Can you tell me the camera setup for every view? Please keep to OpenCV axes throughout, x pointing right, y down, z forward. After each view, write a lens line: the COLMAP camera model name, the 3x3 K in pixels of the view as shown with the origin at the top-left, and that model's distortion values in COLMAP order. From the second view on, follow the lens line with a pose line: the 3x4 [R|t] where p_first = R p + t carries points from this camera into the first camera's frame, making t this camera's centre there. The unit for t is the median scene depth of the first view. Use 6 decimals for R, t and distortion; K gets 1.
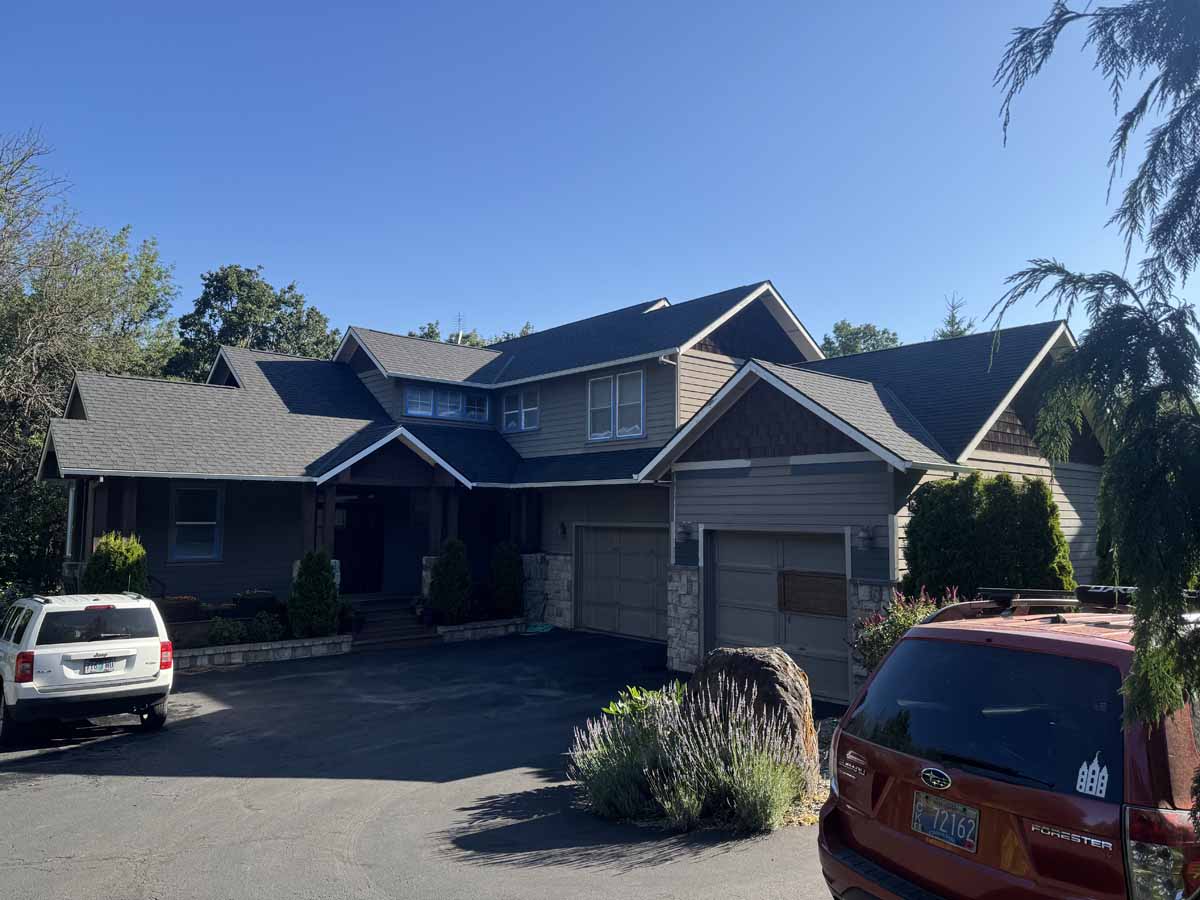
lens RADIAL K [[834.1, 0, 578.3], [0, 834.1, 432.4], [0, 0, 1]] dist [-0.006153, -0.009080]
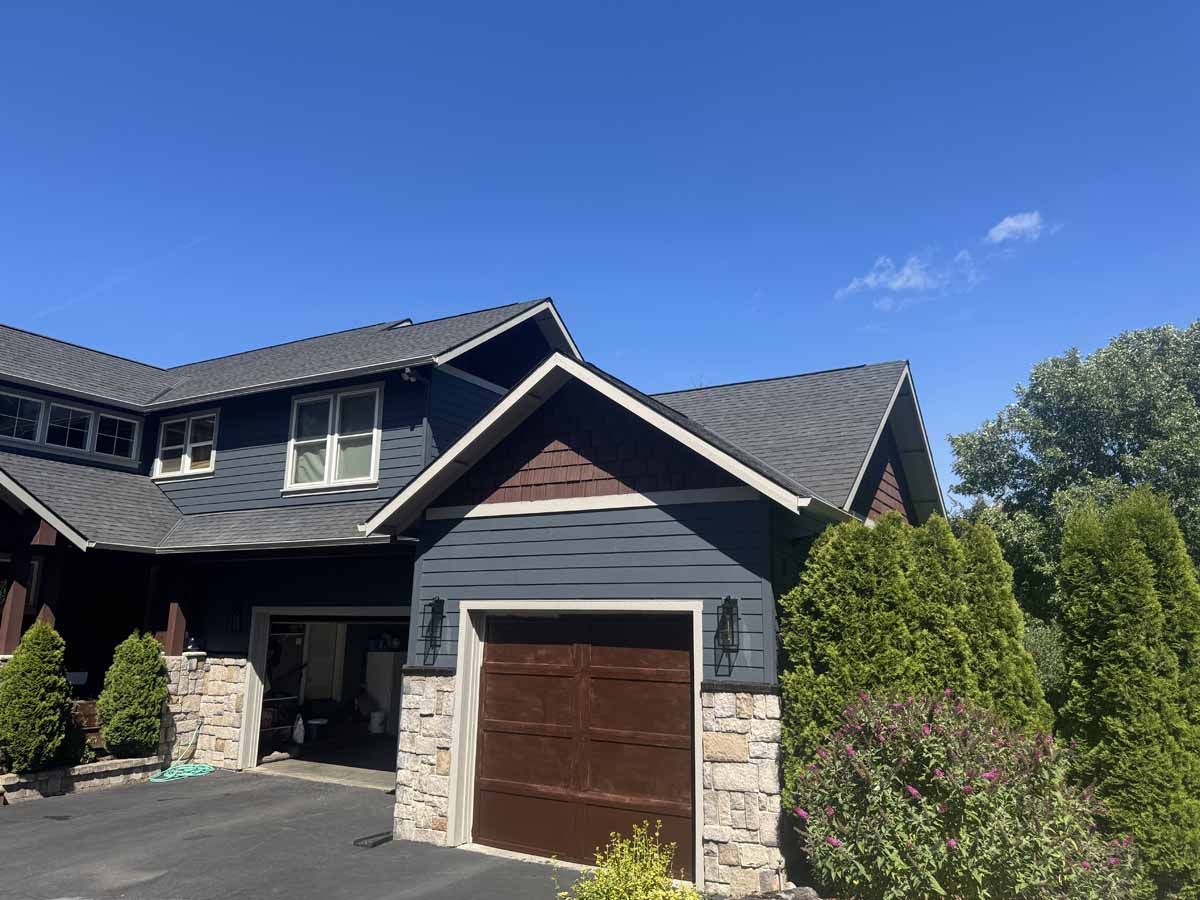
lens RADIAL K [[848.7, 0, 600.0], [0, 848.7, 450.0], [0, 0, 1]] dist [0.095249, -0.152764]
pose [[0.935342, 0.072989, 0.346133, 0.005694], [-0.040736, 0.994197, -0.099568, 0.040288], [-0.351392, 0.079030, 0.932887, 0.246201]]
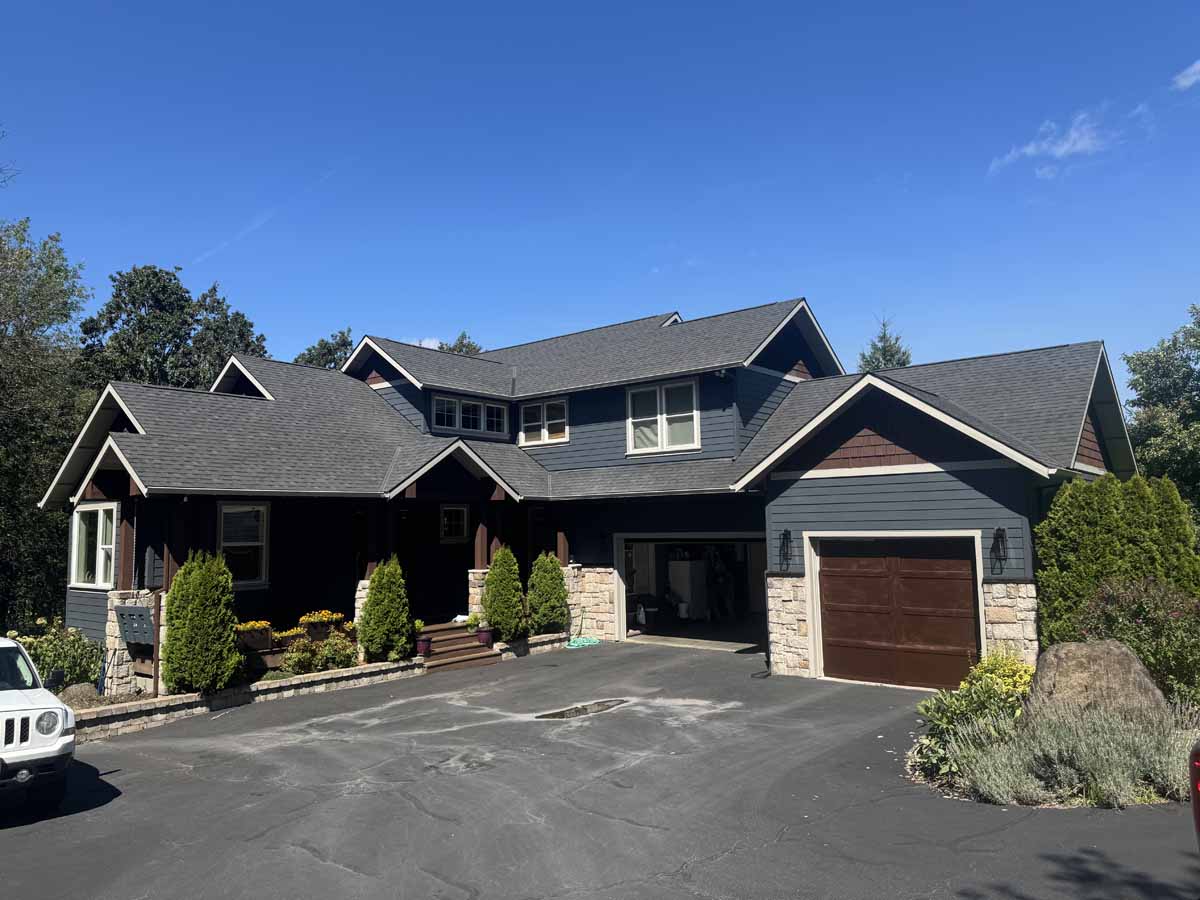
lens RADIAL K [[834.1, 0, 578.3], [0, 834.1, 432.4], [0, 0, 1]] dist [-0.006153, -0.009080]
pose [[0.985419, -0.004613, 0.170080, -0.225465], [0.006922, 0.999892, -0.012987, -0.000990], [-0.170002, 0.013975, 0.985345, 0.022645]]
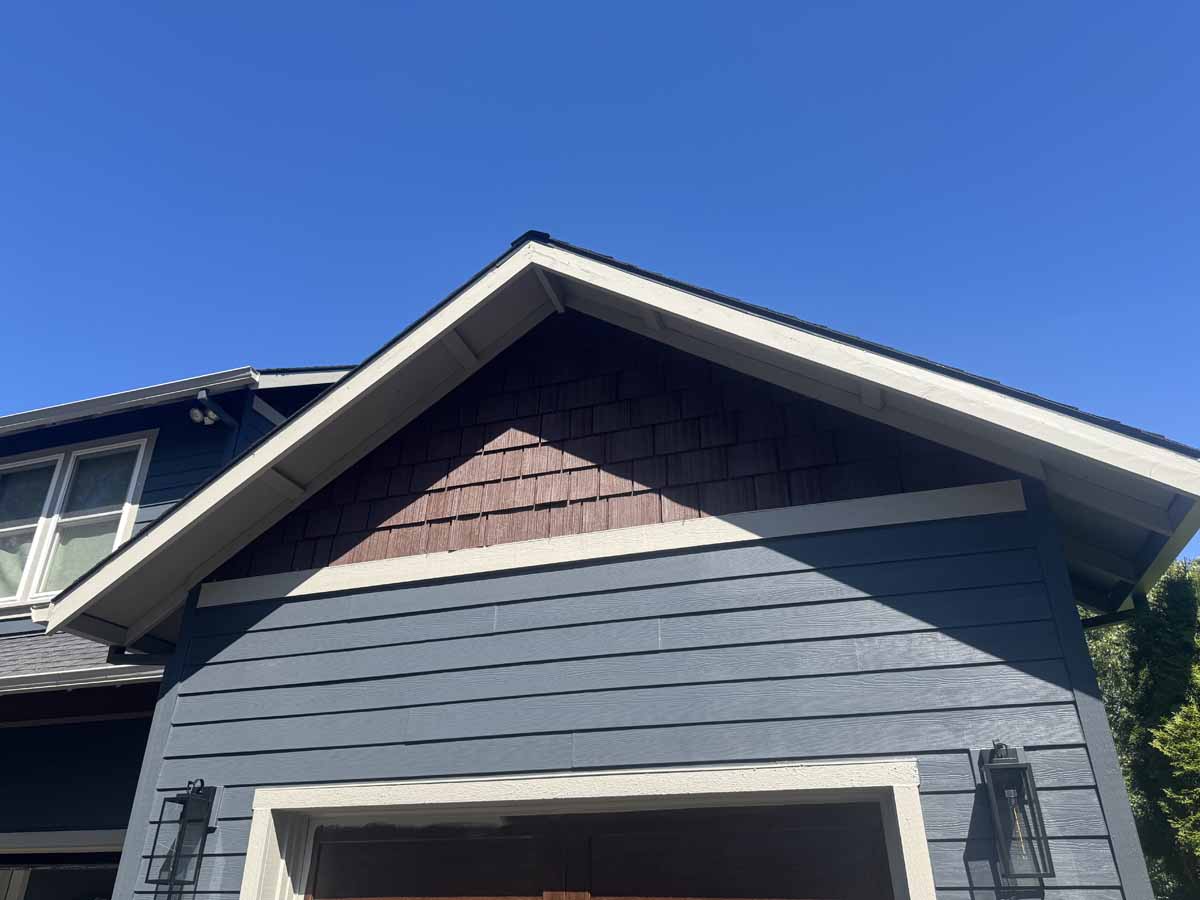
lens RADIAL K [[847.5, 0, 600.0], [0, 847.5, 450.0], [0, 0, 1]] dist [0.072510, -0.095063]
pose [[0.839829, 0.229096, 0.492141, 0.055307], [-0.040207, 0.930346, -0.364471, 0.077184], [-0.541361, 0.286306, 0.790543, 0.505718]]
